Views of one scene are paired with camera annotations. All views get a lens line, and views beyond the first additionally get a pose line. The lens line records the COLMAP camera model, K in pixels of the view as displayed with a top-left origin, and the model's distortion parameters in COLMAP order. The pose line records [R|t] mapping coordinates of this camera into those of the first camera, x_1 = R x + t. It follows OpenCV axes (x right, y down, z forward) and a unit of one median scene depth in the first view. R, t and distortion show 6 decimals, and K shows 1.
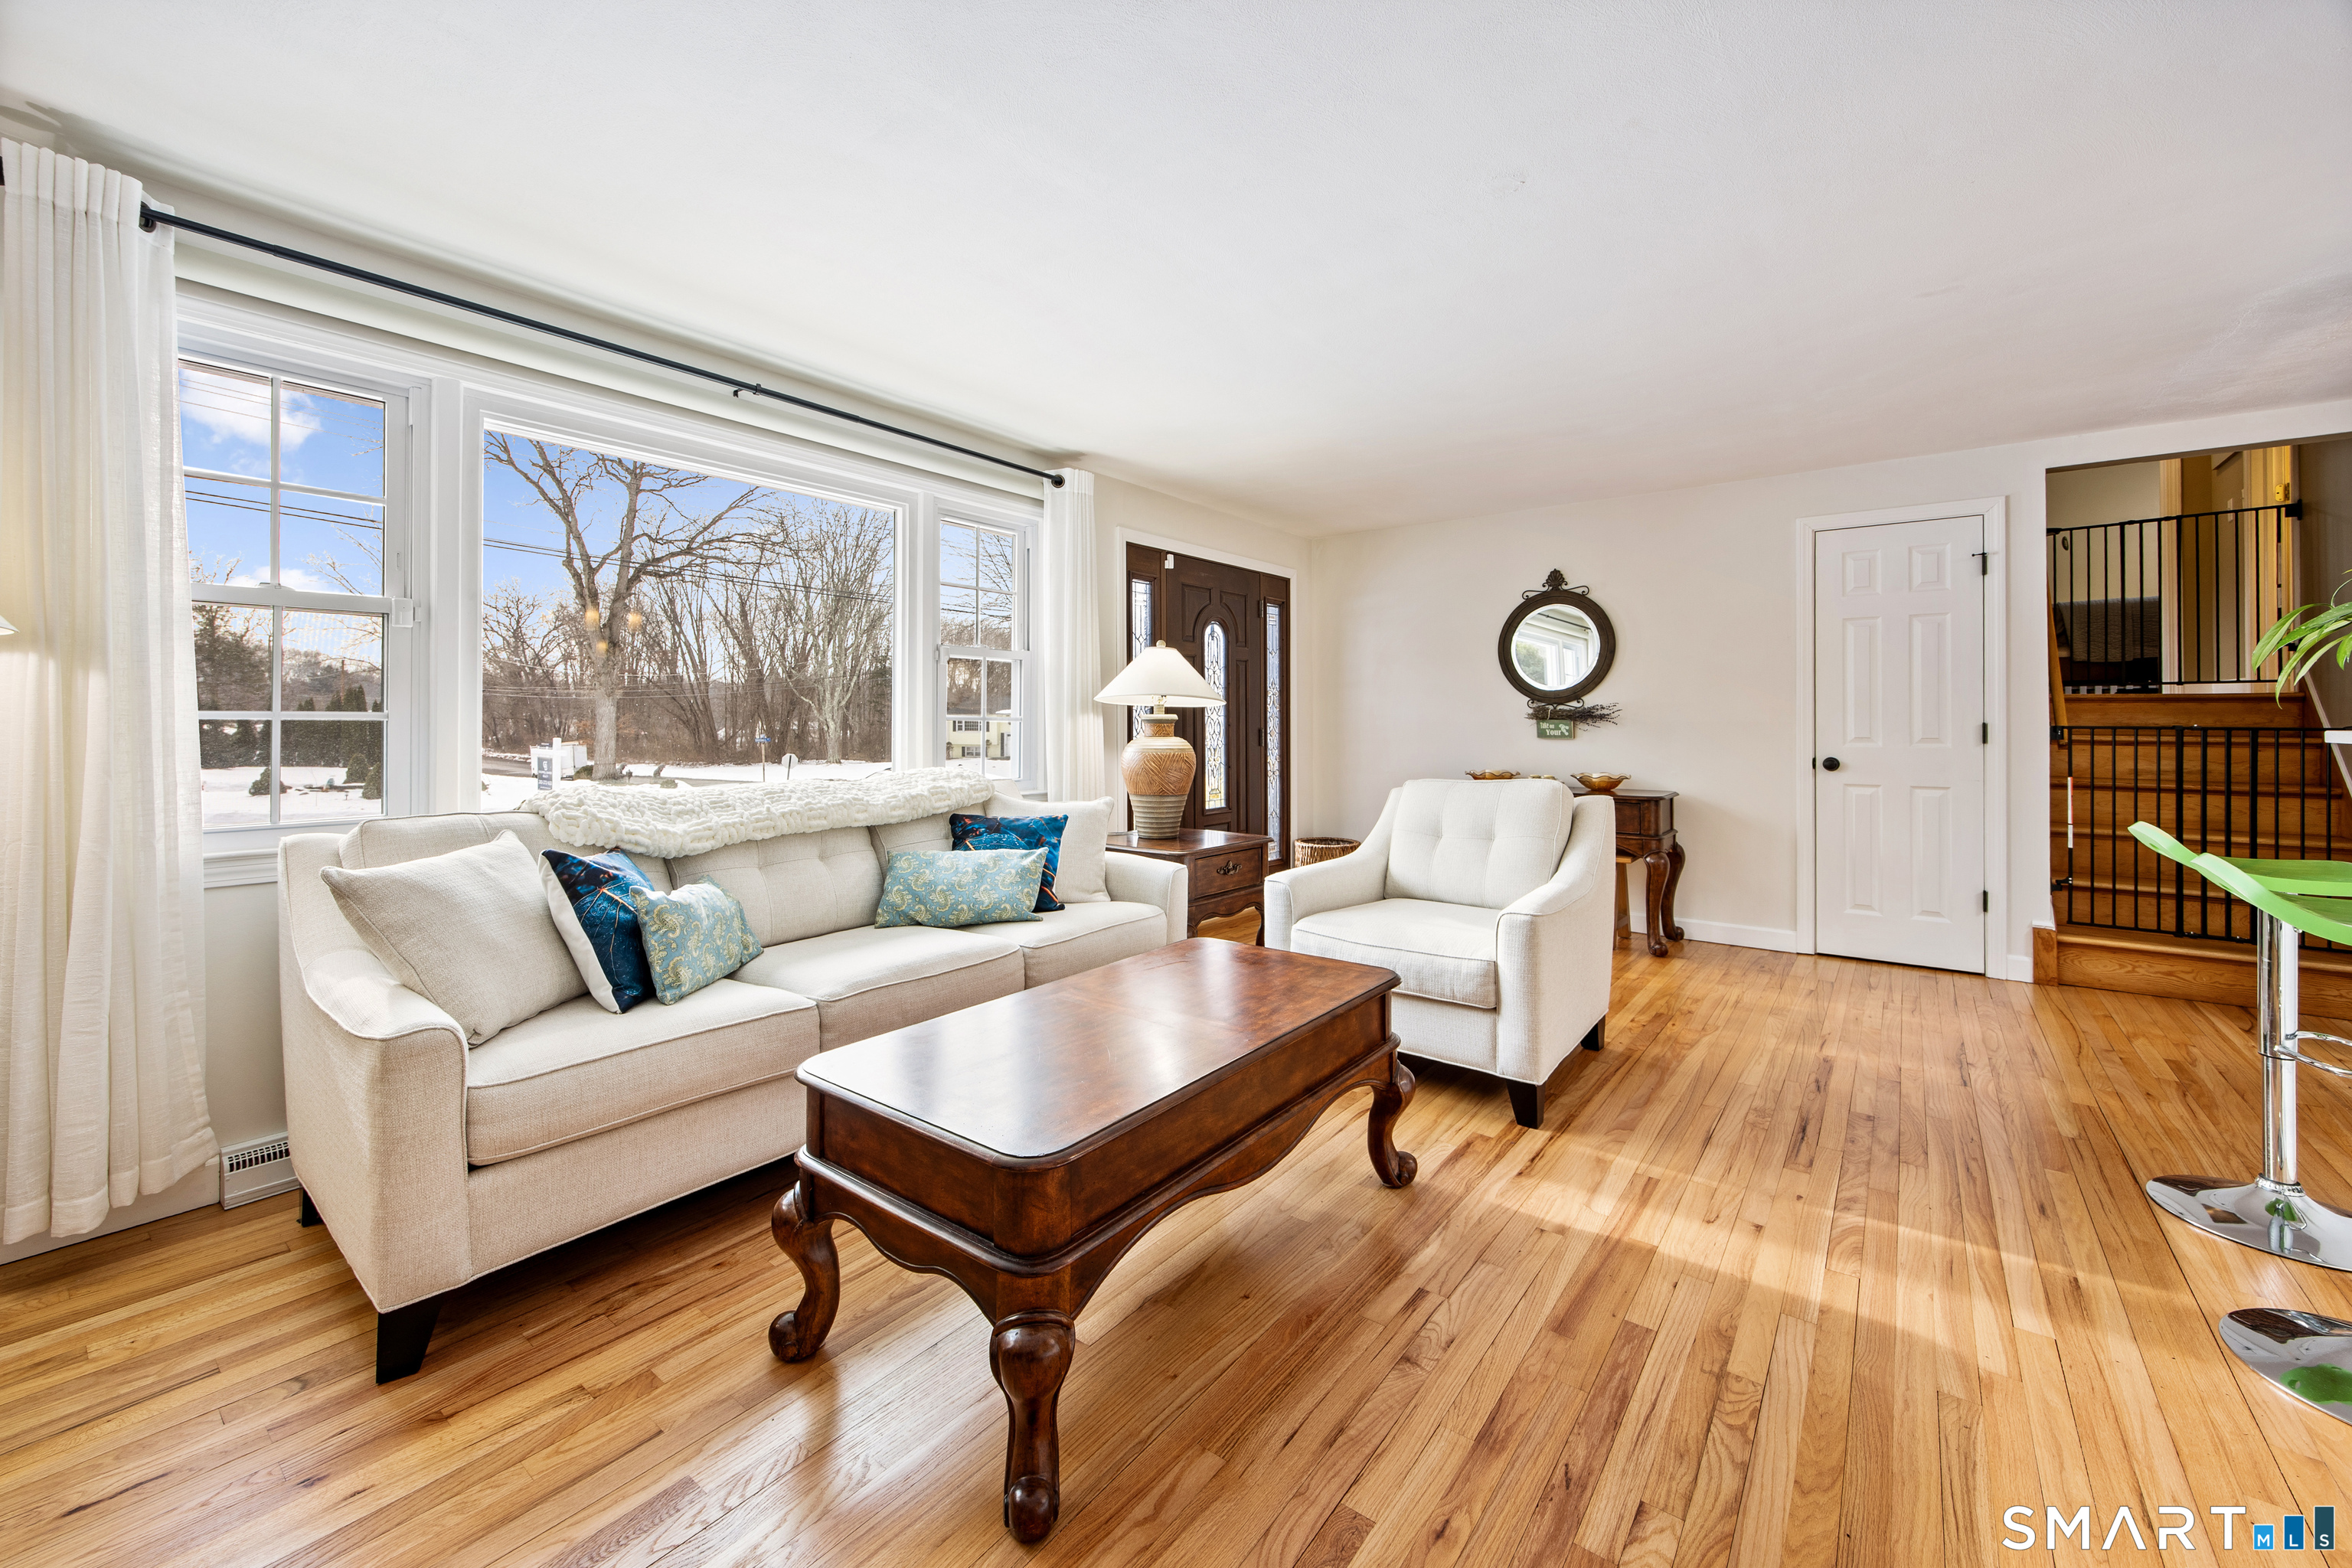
lens RADIAL K [[945.1, 0, 1182.4], [0, 945.1, 737.2], [0, 0, 1]] dist [0.001146, 0.000105]
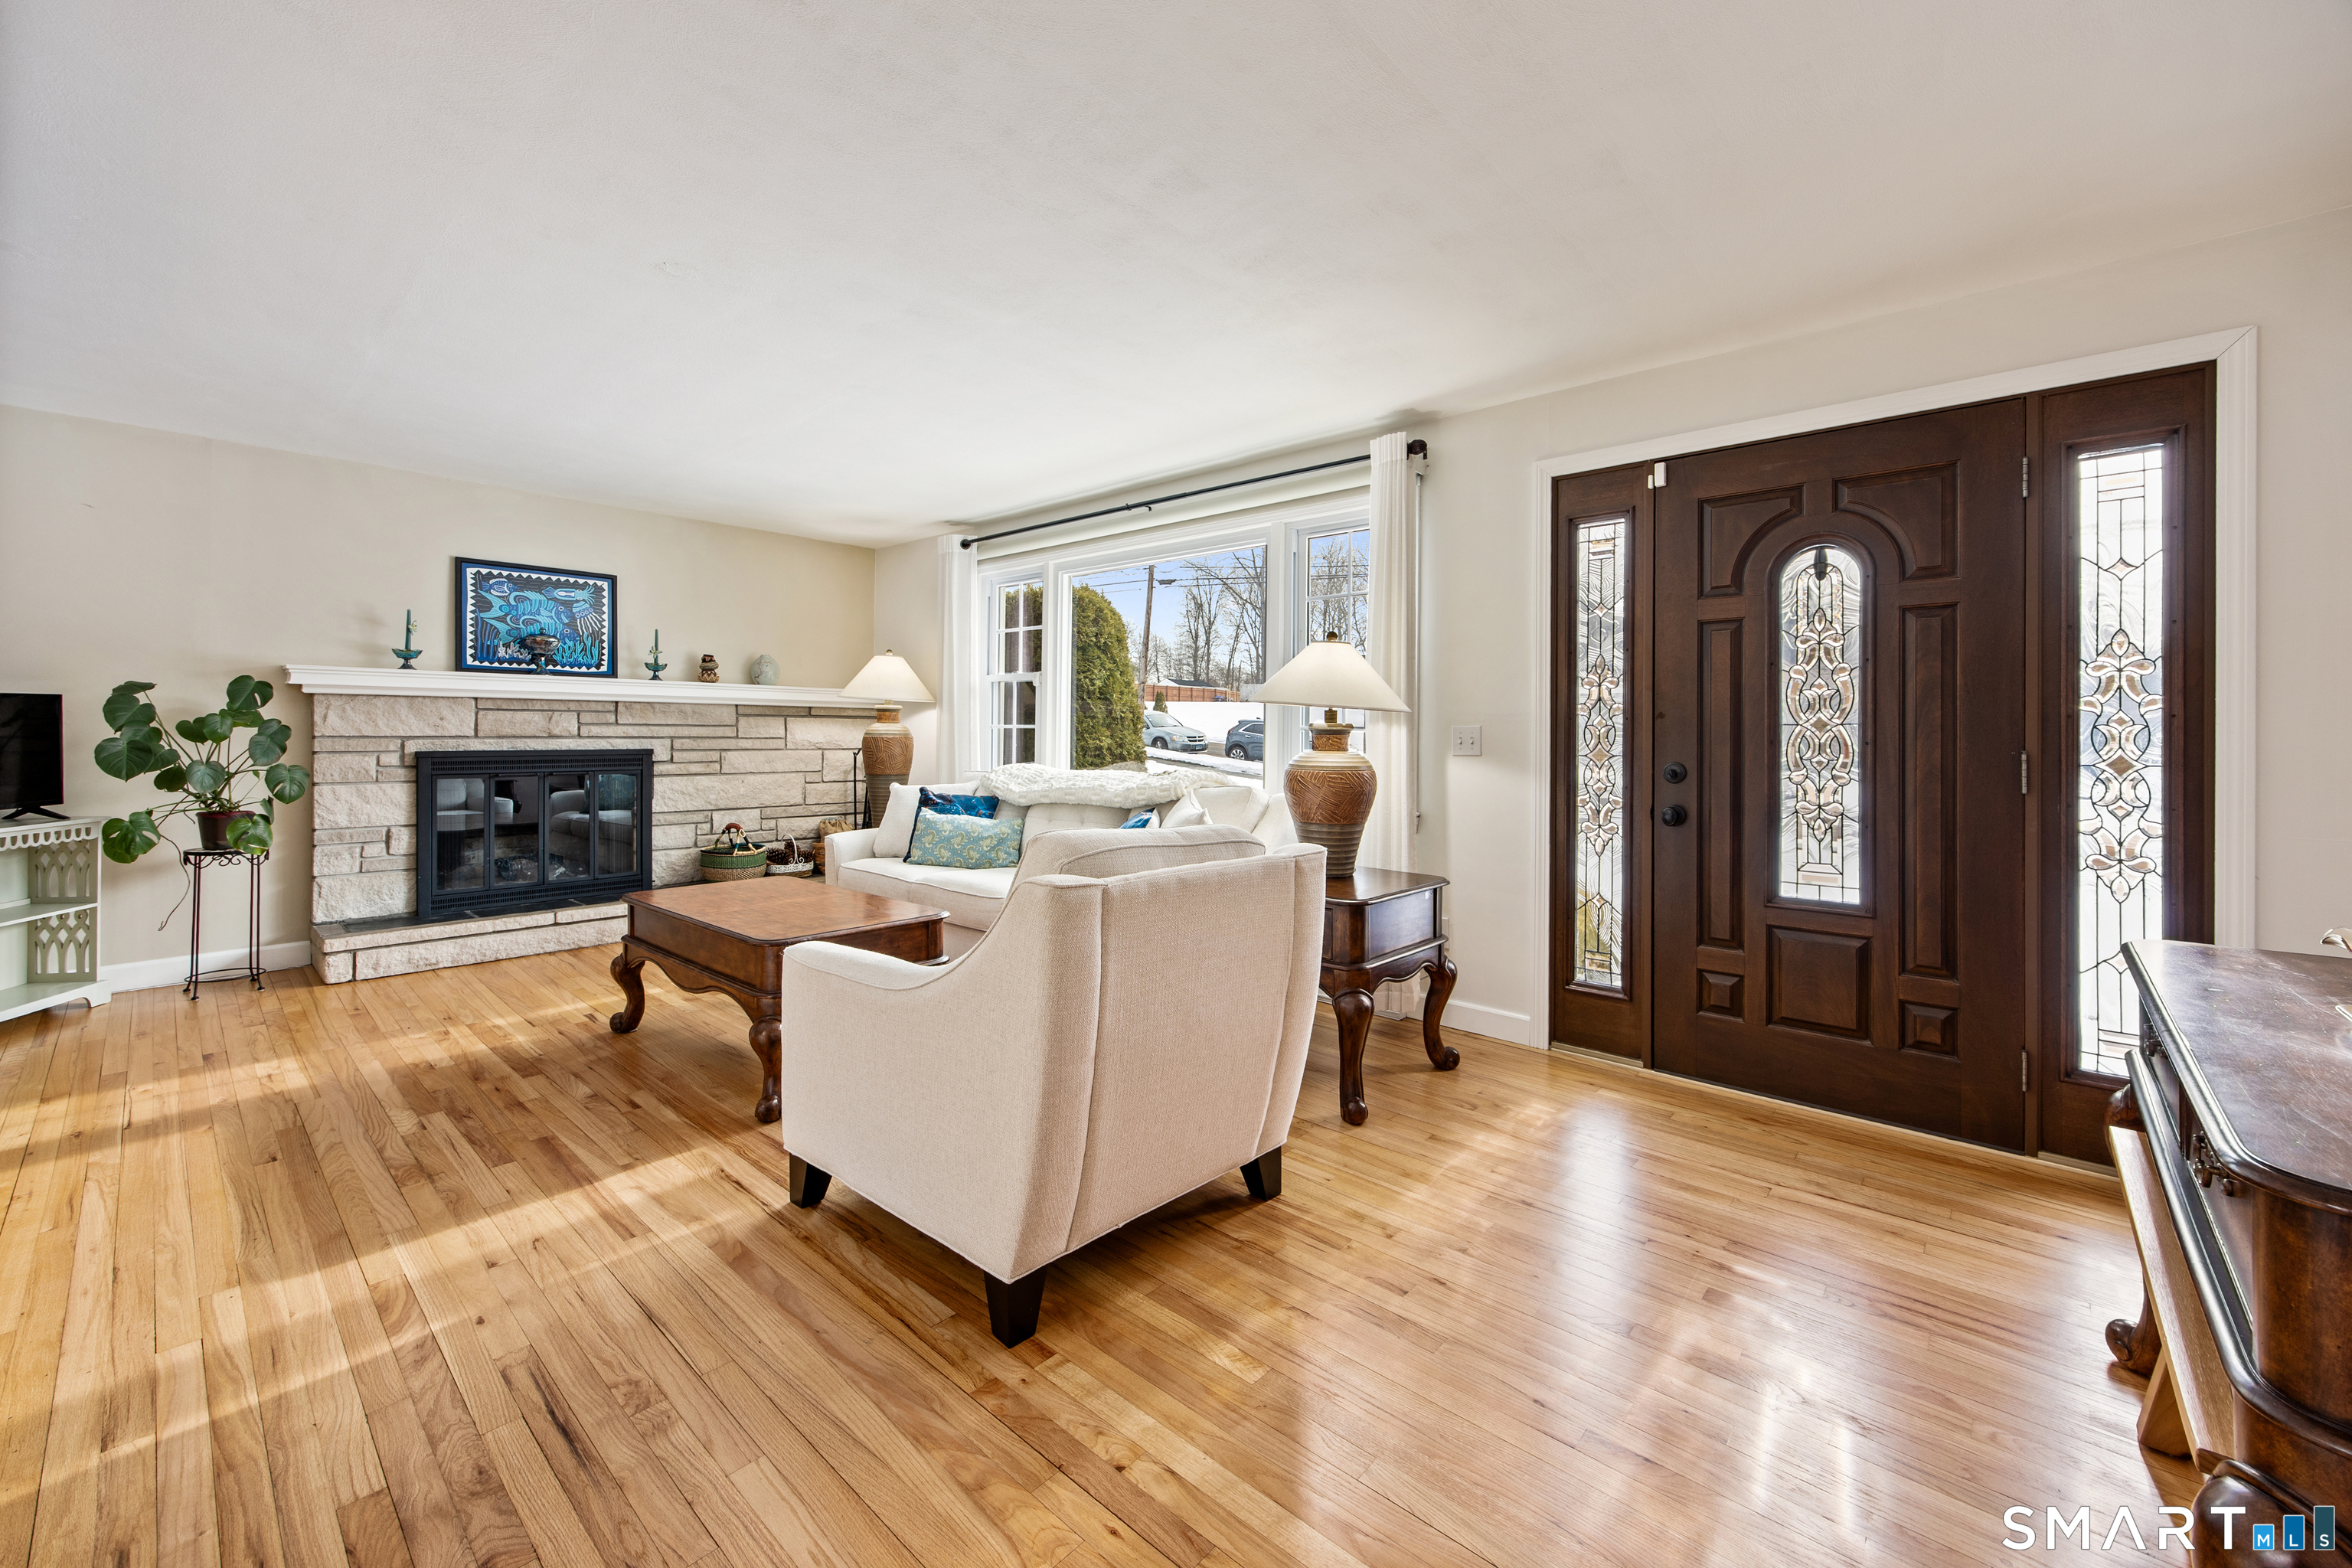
lens RADIAL K [[945.1, 0, 1180.7], [0, 945.1, 736.5], [0, 0, 1]] dist [0.001146, 0.000105]
pose [[-0.085794, 0.006540, -0.996291, 1.206930], [-0.021227, 0.999739, 0.008391, -0.025391], [0.996087, 0.021869, -0.085633, 1.423593]]
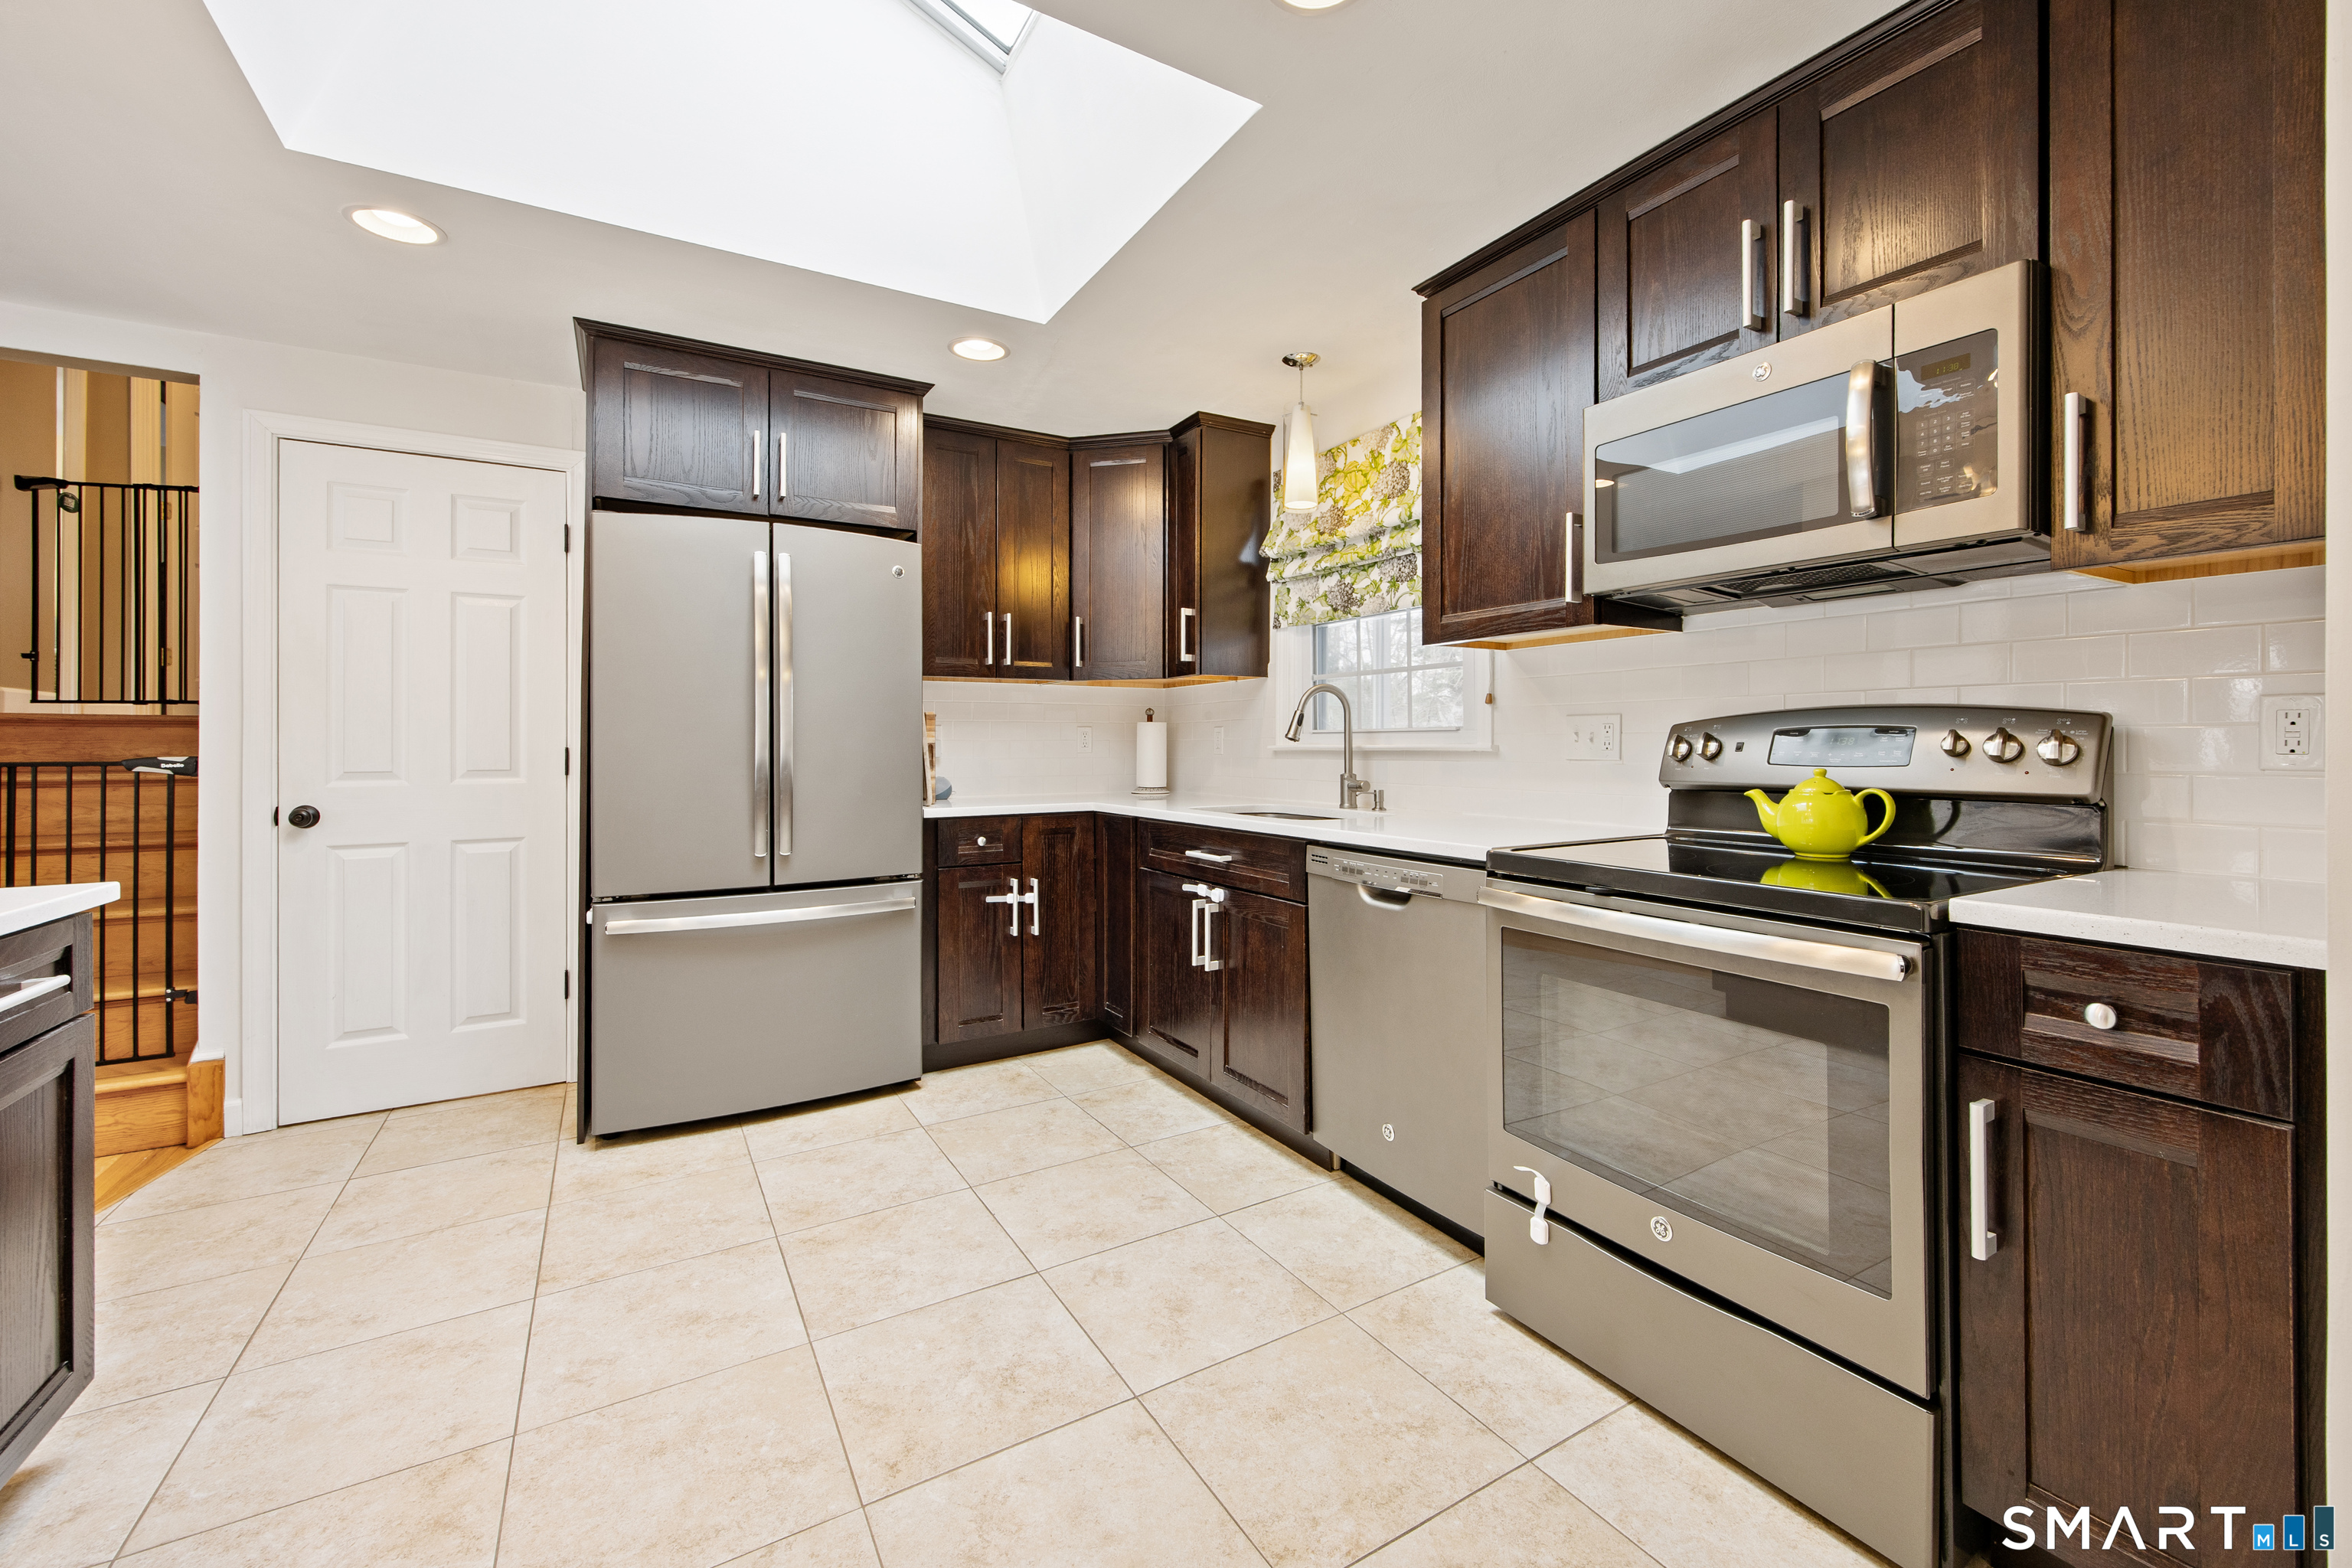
lens RADIAL K [[945.1, 0, 1187.5], [0, 945.1, 733.5], [0, 0, 1]] dist [0.001146, 0.000105]
pose [[0.365555, 0.008321, 0.930753, 1.127296], [0.018866, 0.999688, -0.016347, -0.006600], [-0.930599, 0.023535, 0.365284, -0.062672]]
